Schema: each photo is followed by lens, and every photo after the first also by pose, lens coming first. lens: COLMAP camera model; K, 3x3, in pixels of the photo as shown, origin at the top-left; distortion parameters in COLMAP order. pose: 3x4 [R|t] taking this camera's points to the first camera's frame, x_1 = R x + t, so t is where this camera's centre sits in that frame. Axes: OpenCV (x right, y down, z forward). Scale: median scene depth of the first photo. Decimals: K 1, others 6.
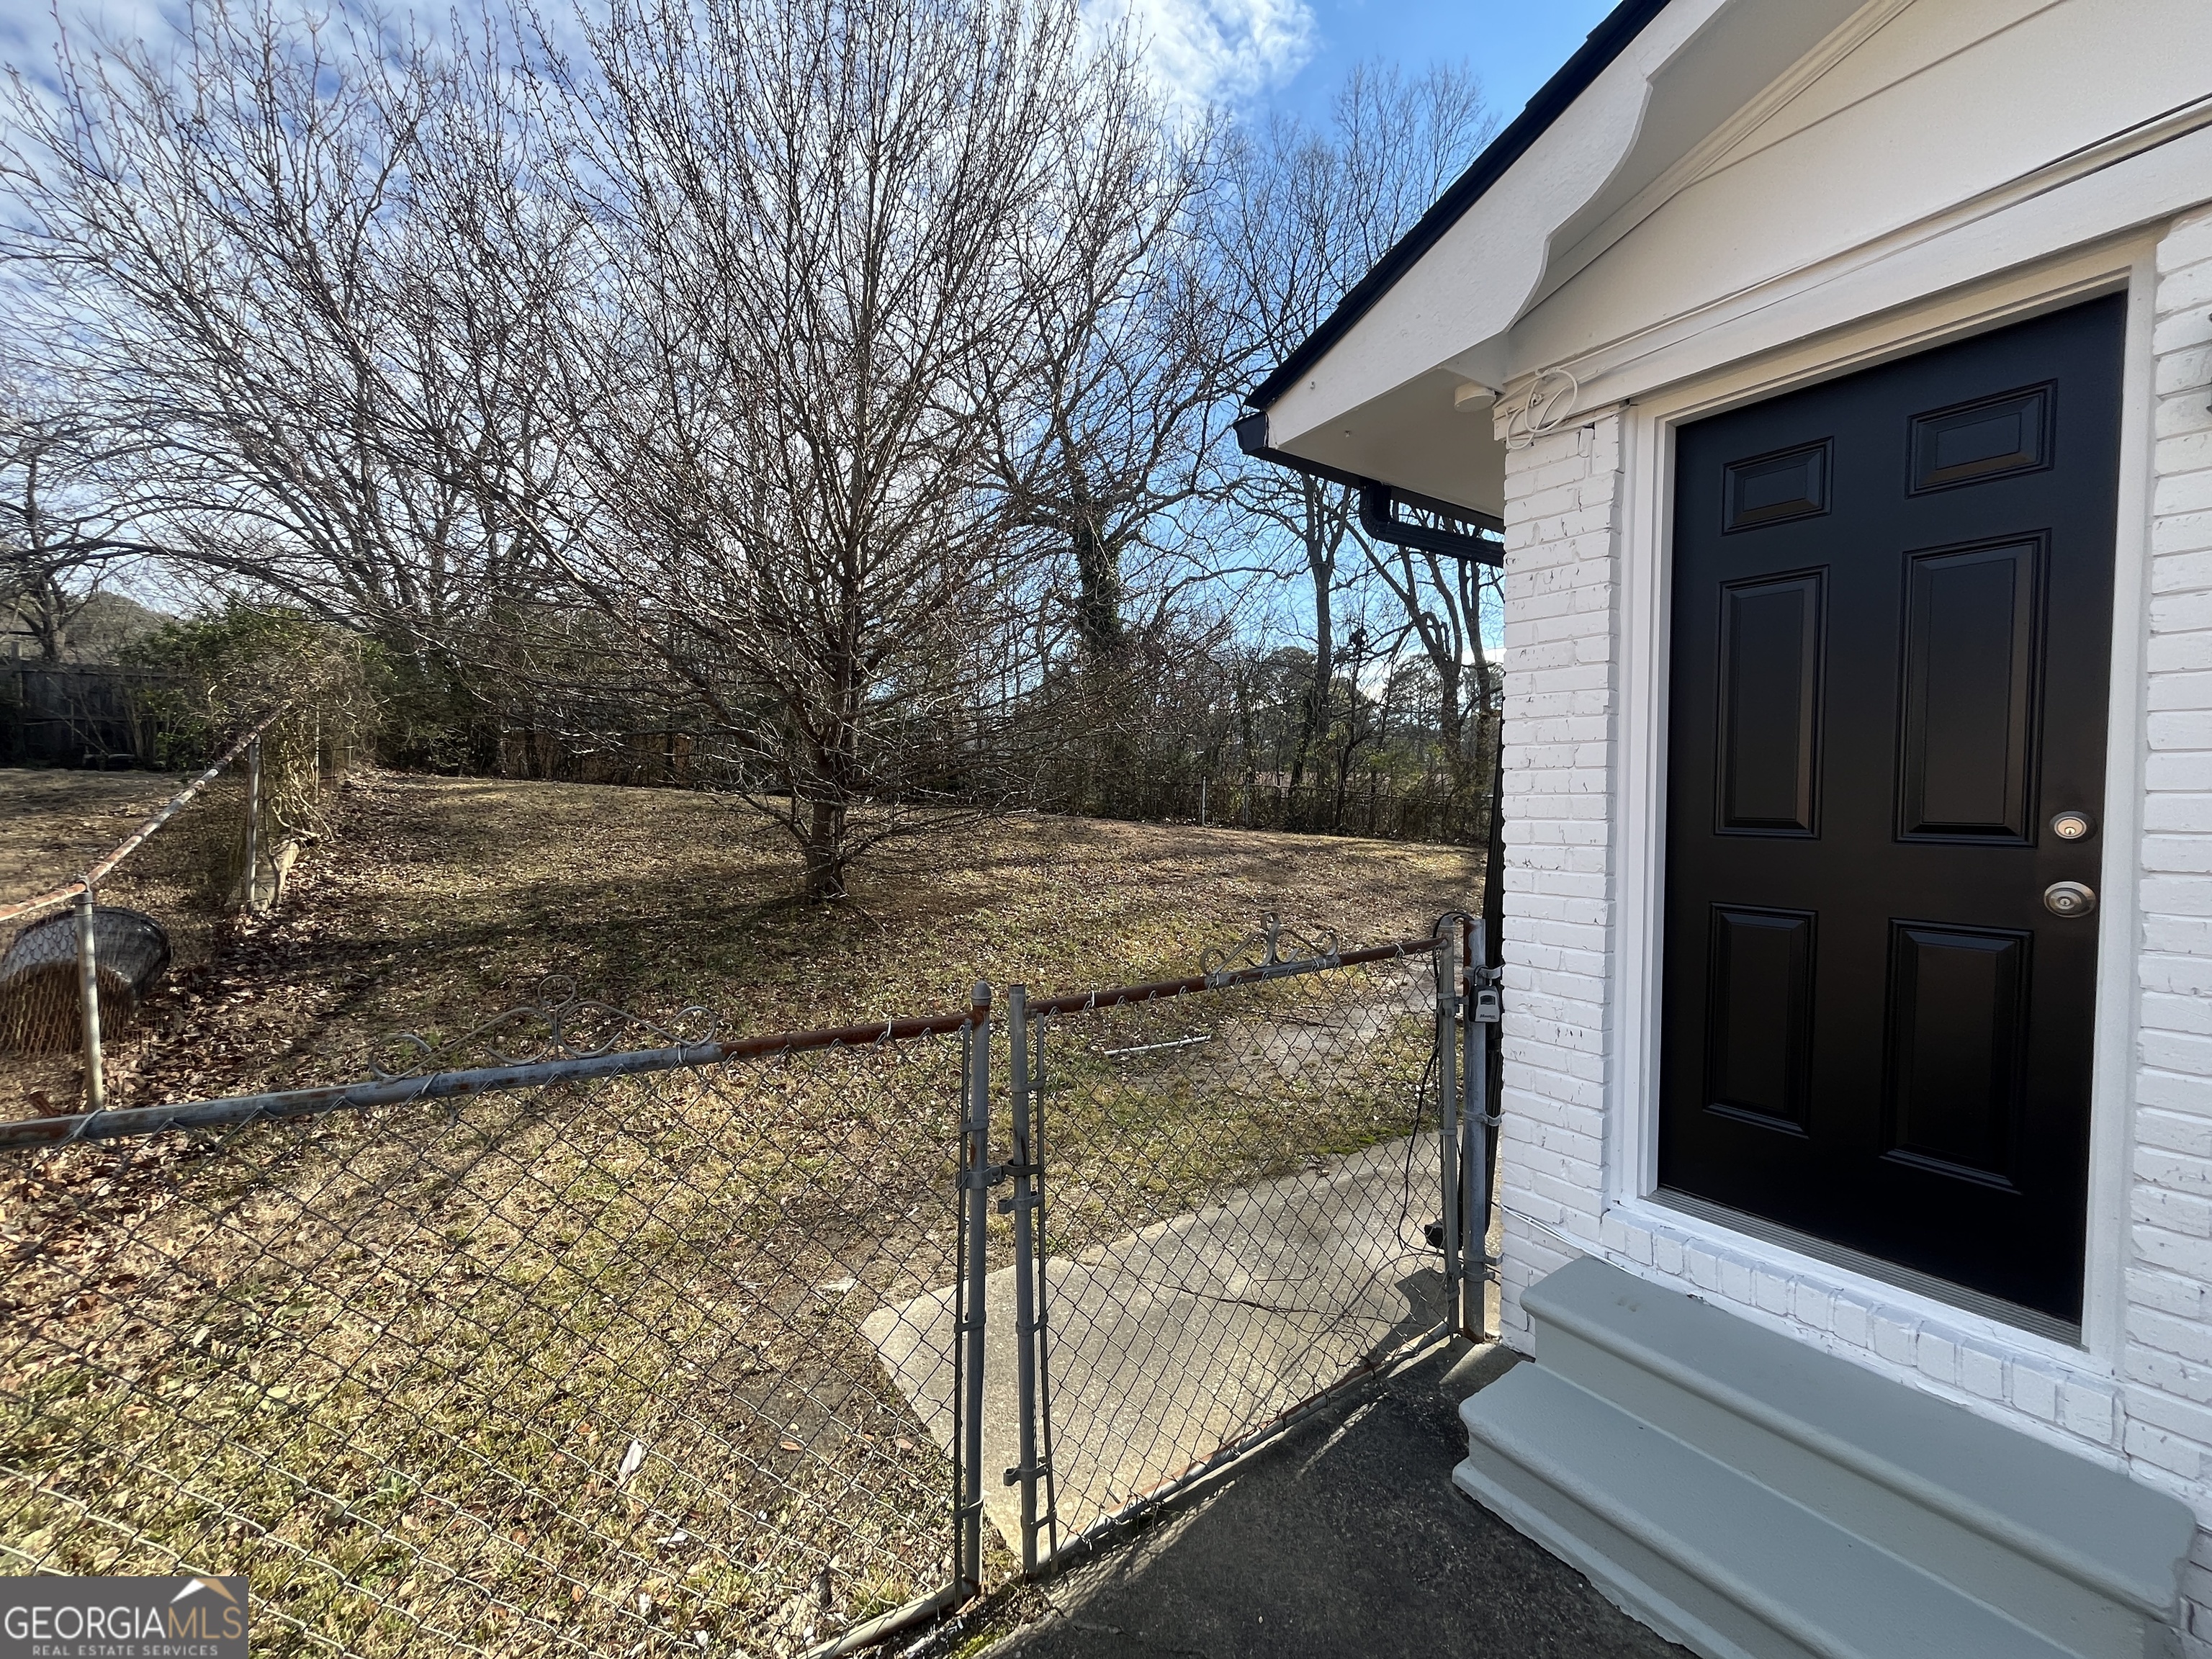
lens RADIAL K [[886.1, 0, 1100.2], [0, 886.1, 819.8], [0, 0, 1]] dist [-0.002010, -0.000712]
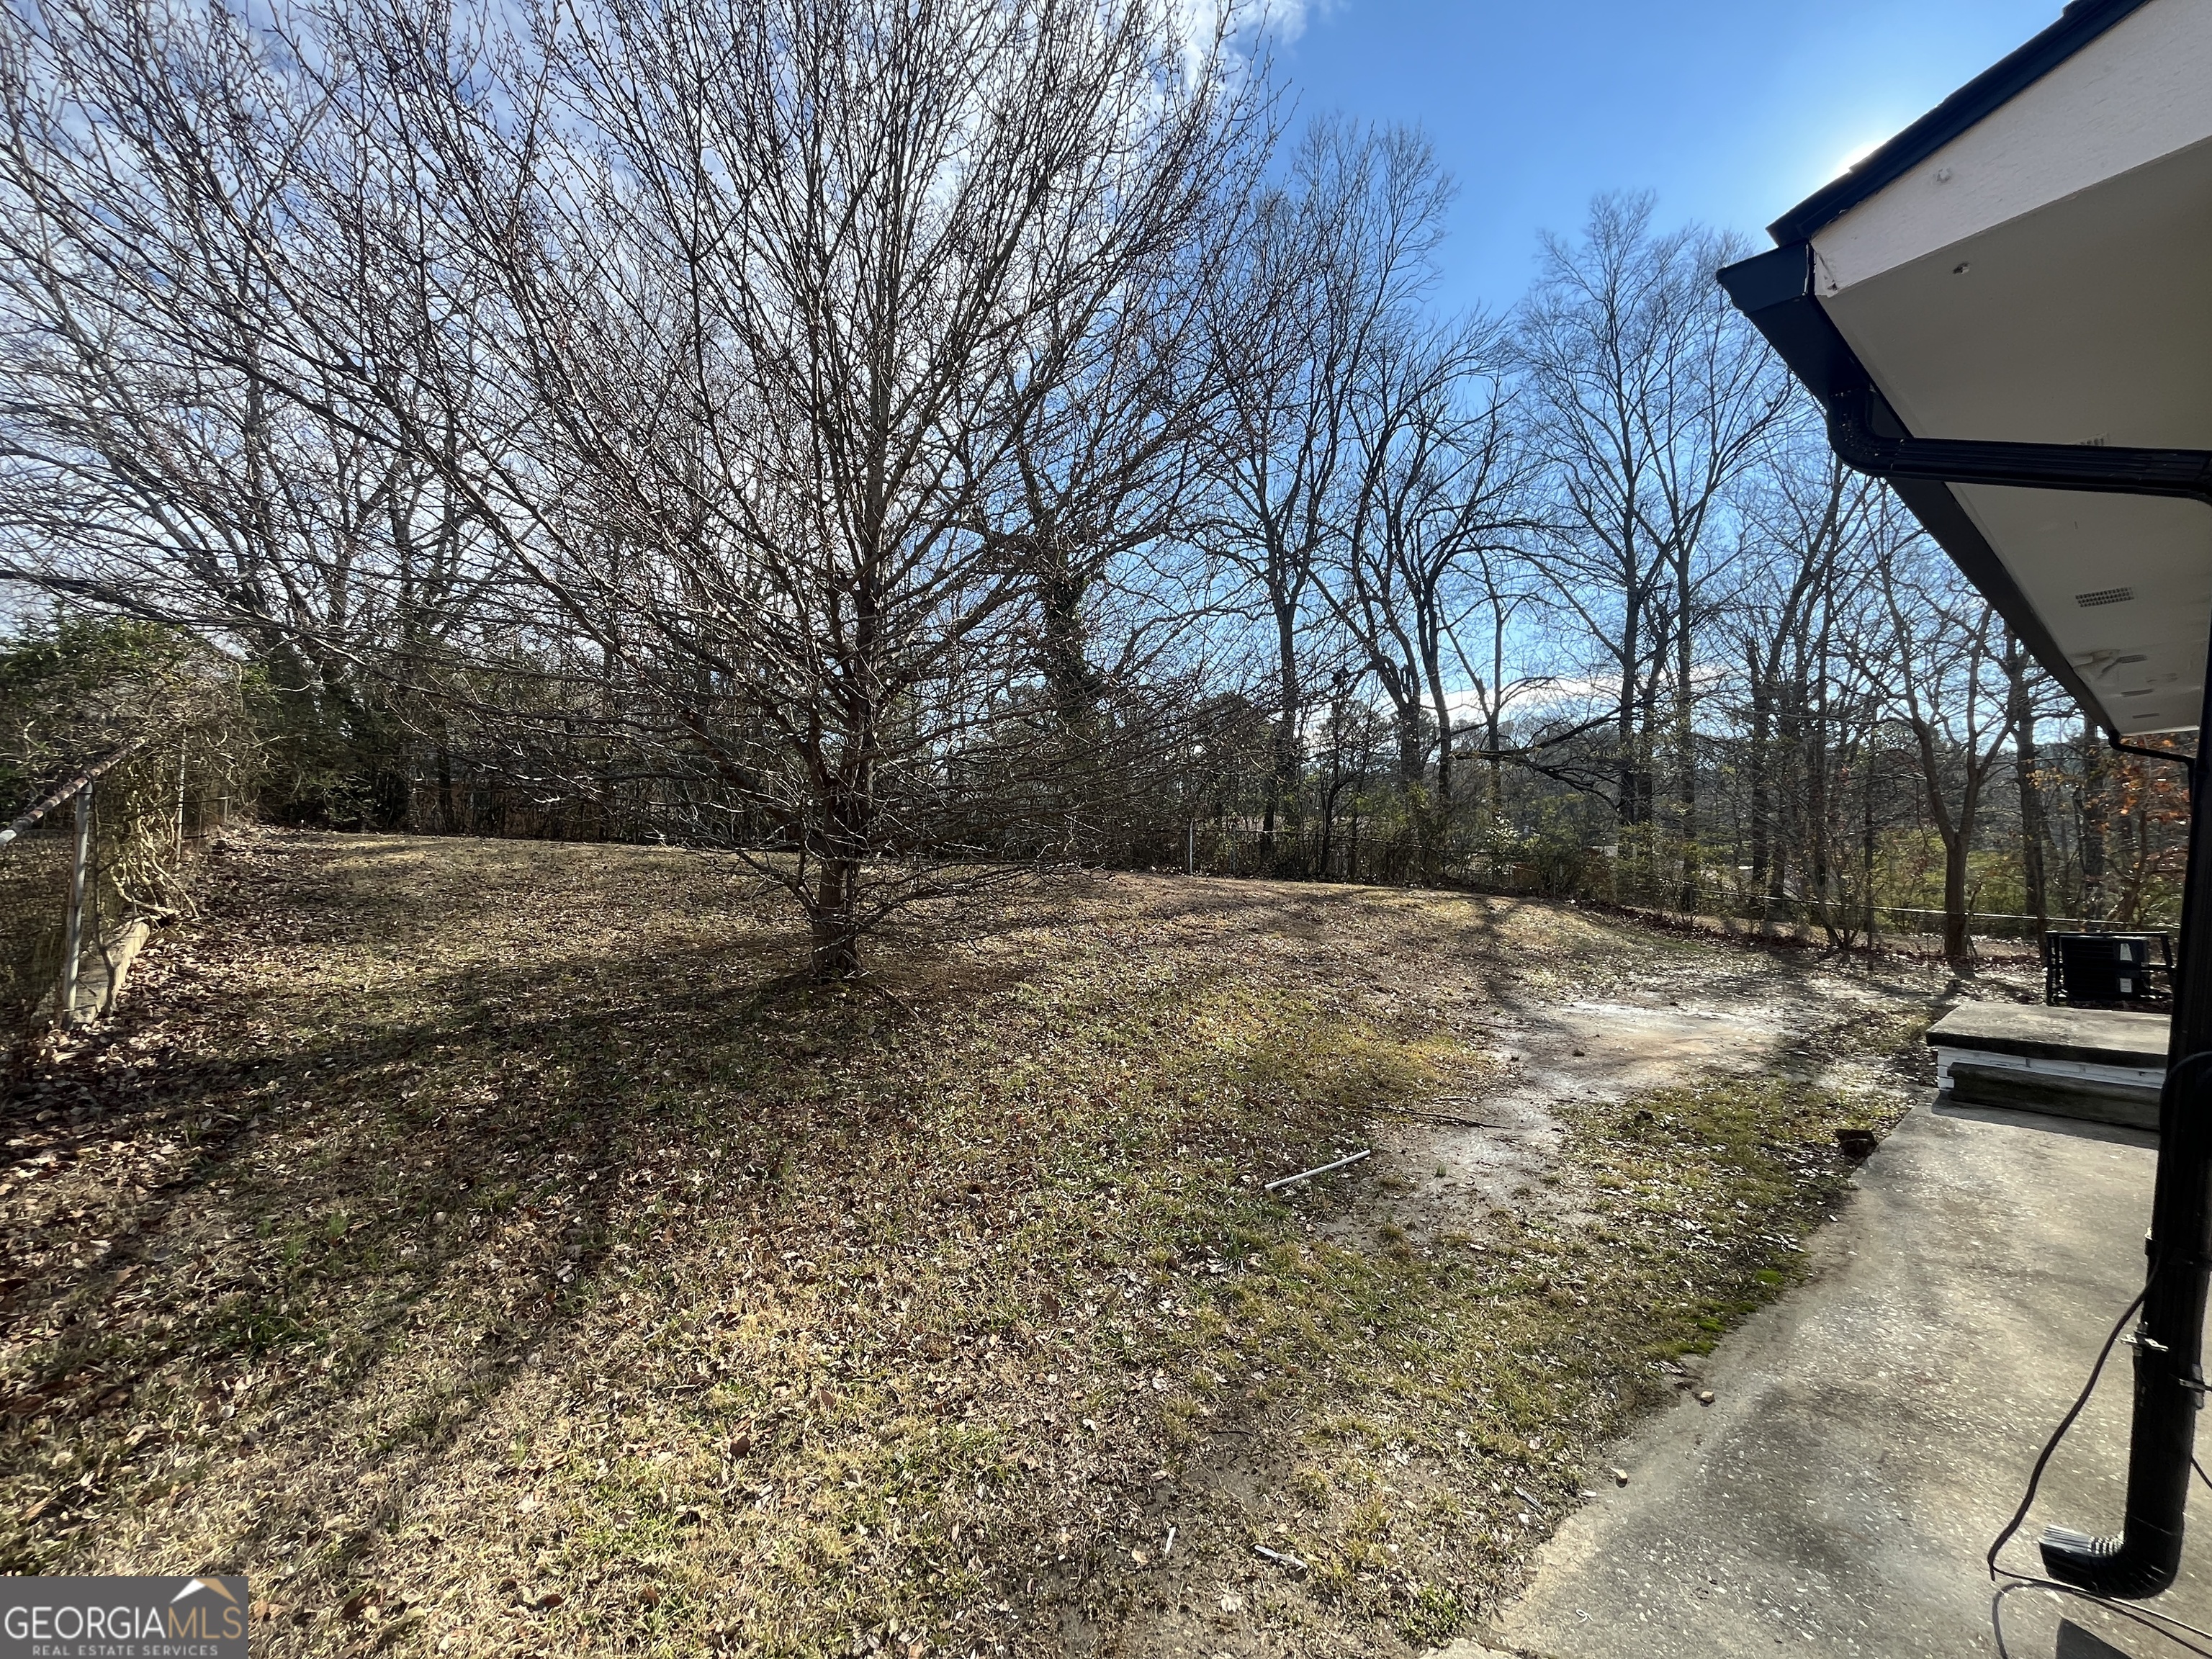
lens RADIAL K [[886.1, 0, 1100.2], [0, 886.1, 819.8], [0, 0, 1]] dist [-0.002010, -0.000712]
pose [[0.997073, -0.011074, 0.075654, -0.133667], [0.014997, 0.998561, -0.051491, -0.011259], [-0.074975, 0.052475, 0.995804, 0.162728]]
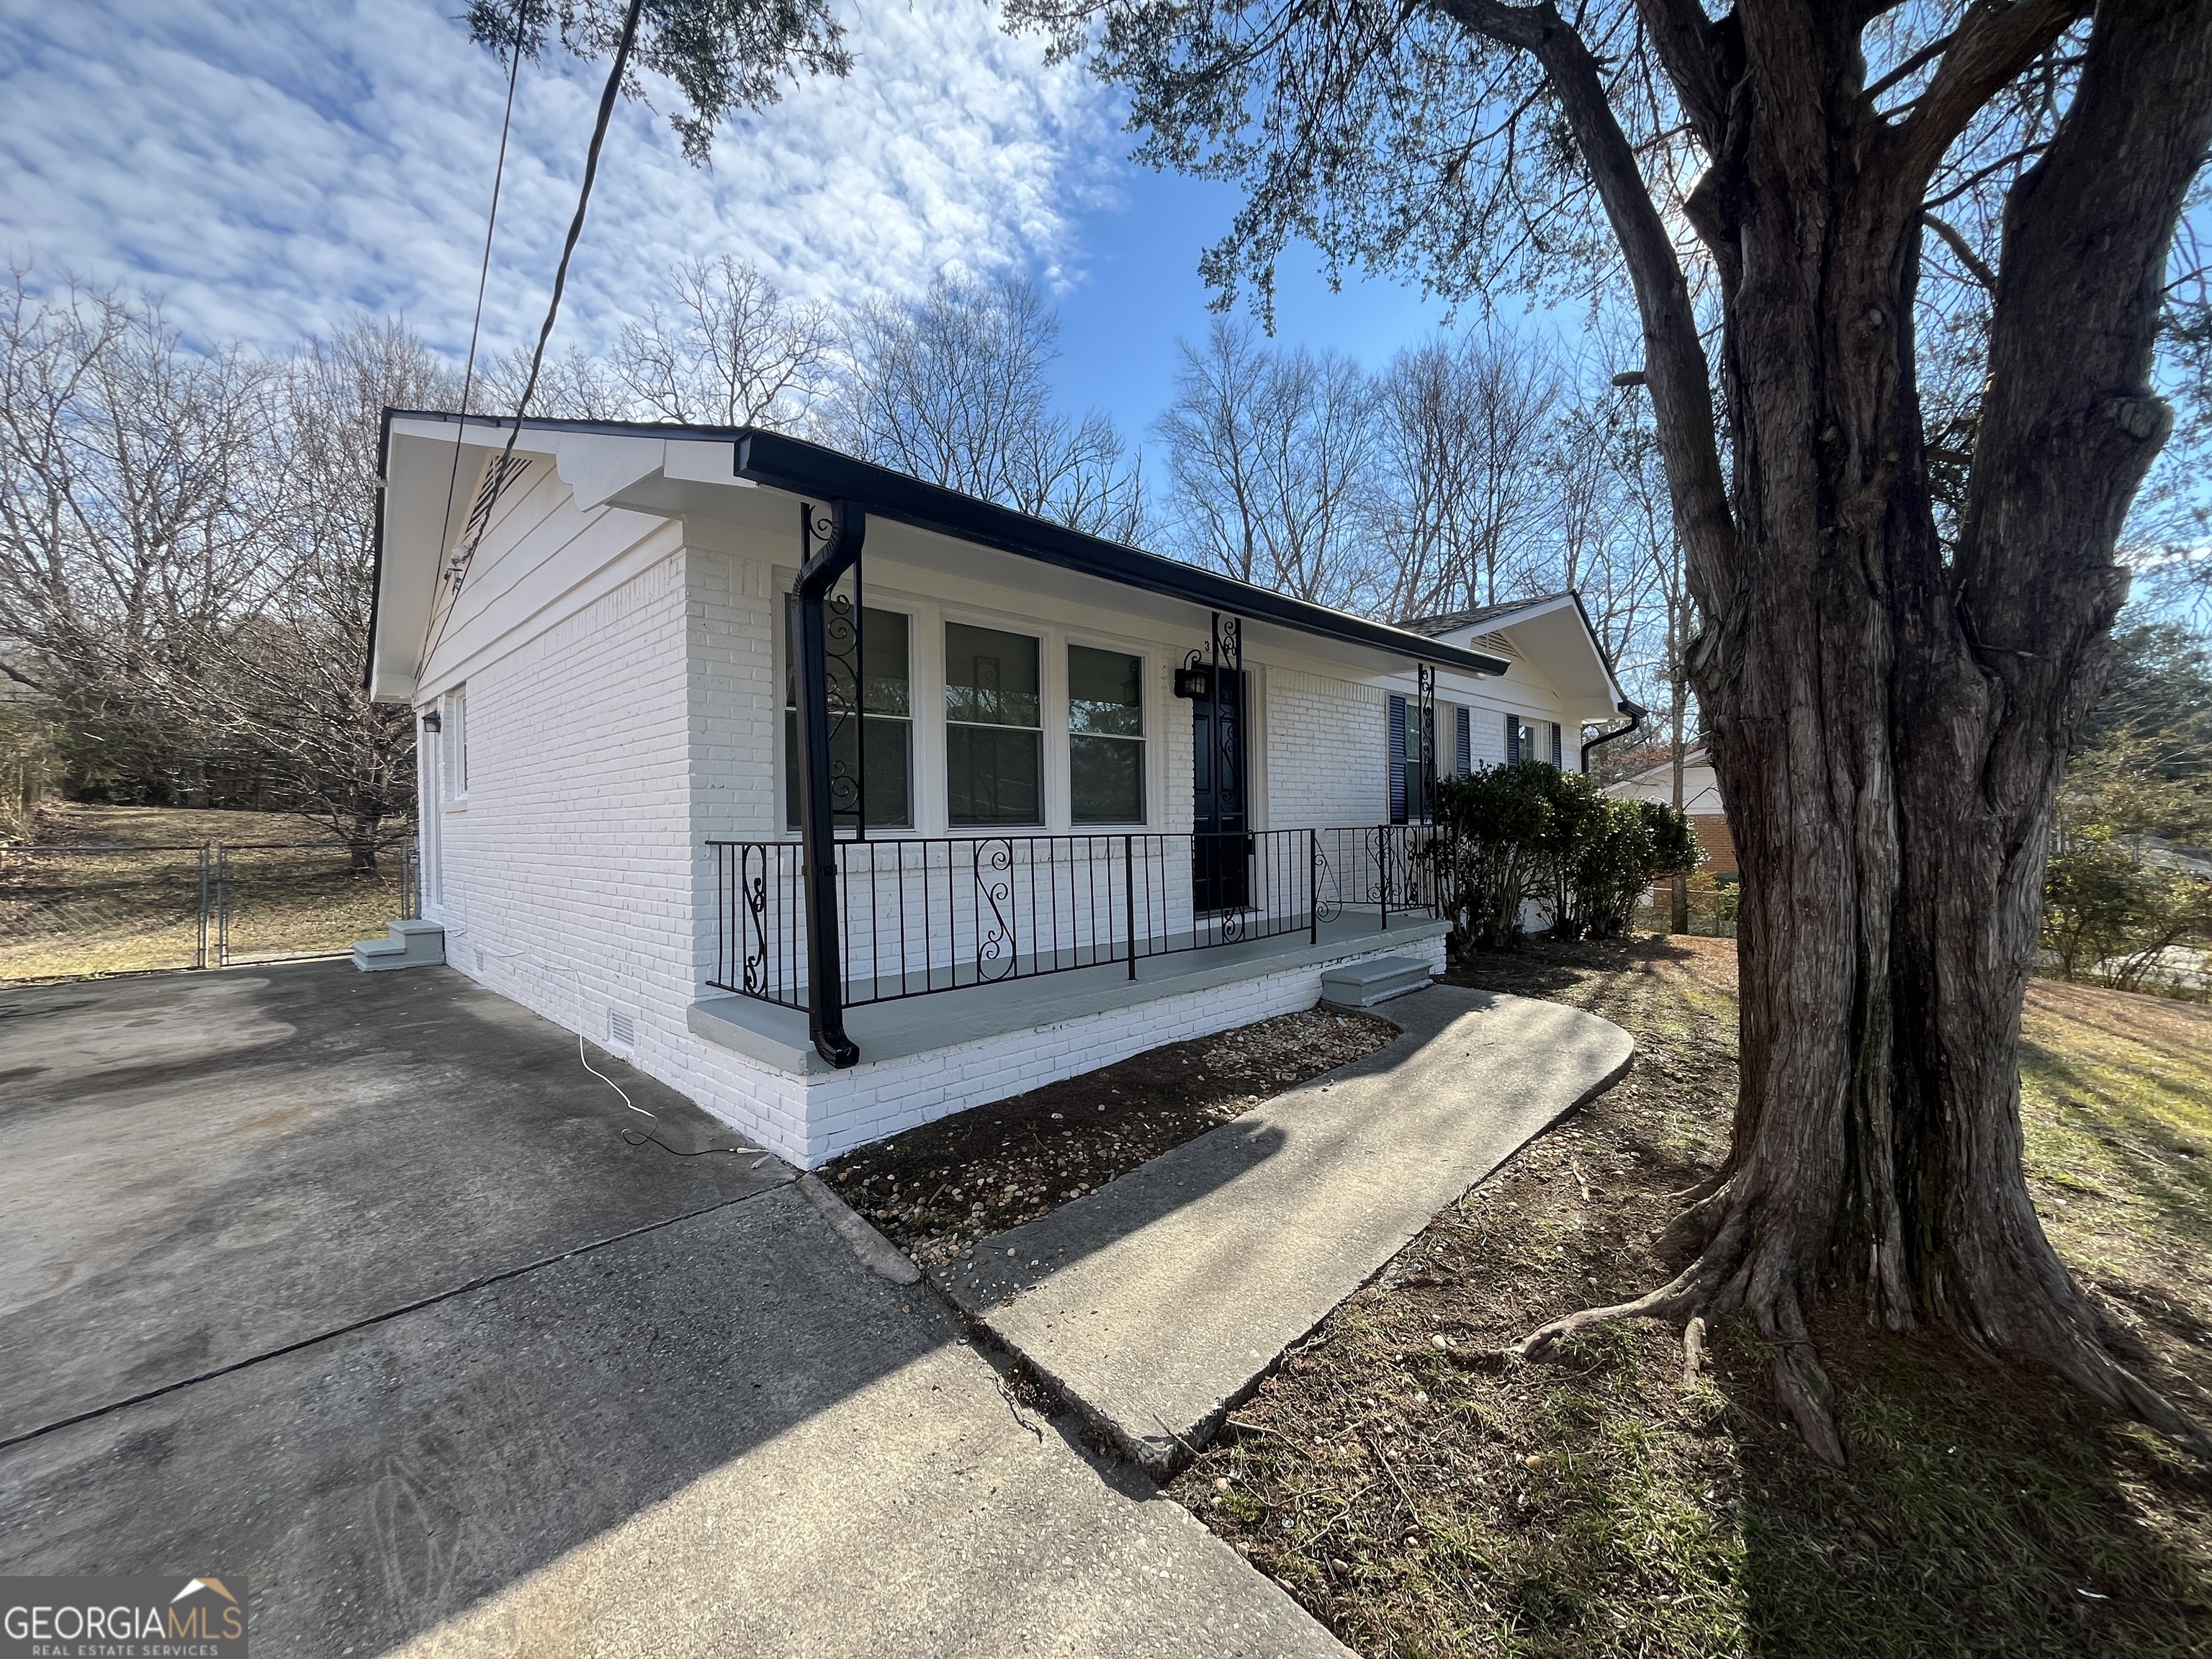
lens RADIAL K [[886.1, 0, 1100.2], [0, 886.1, 819.8], [0, 0, 1]] dist [-0.002010, -0.000712]
pose [[0.983837, -0.009711, 0.178802, 0.884963], [0.015813, 0.999339, -0.032734, 0.070150], [-0.178366, 0.035032, 0.983340, -1.077640]]
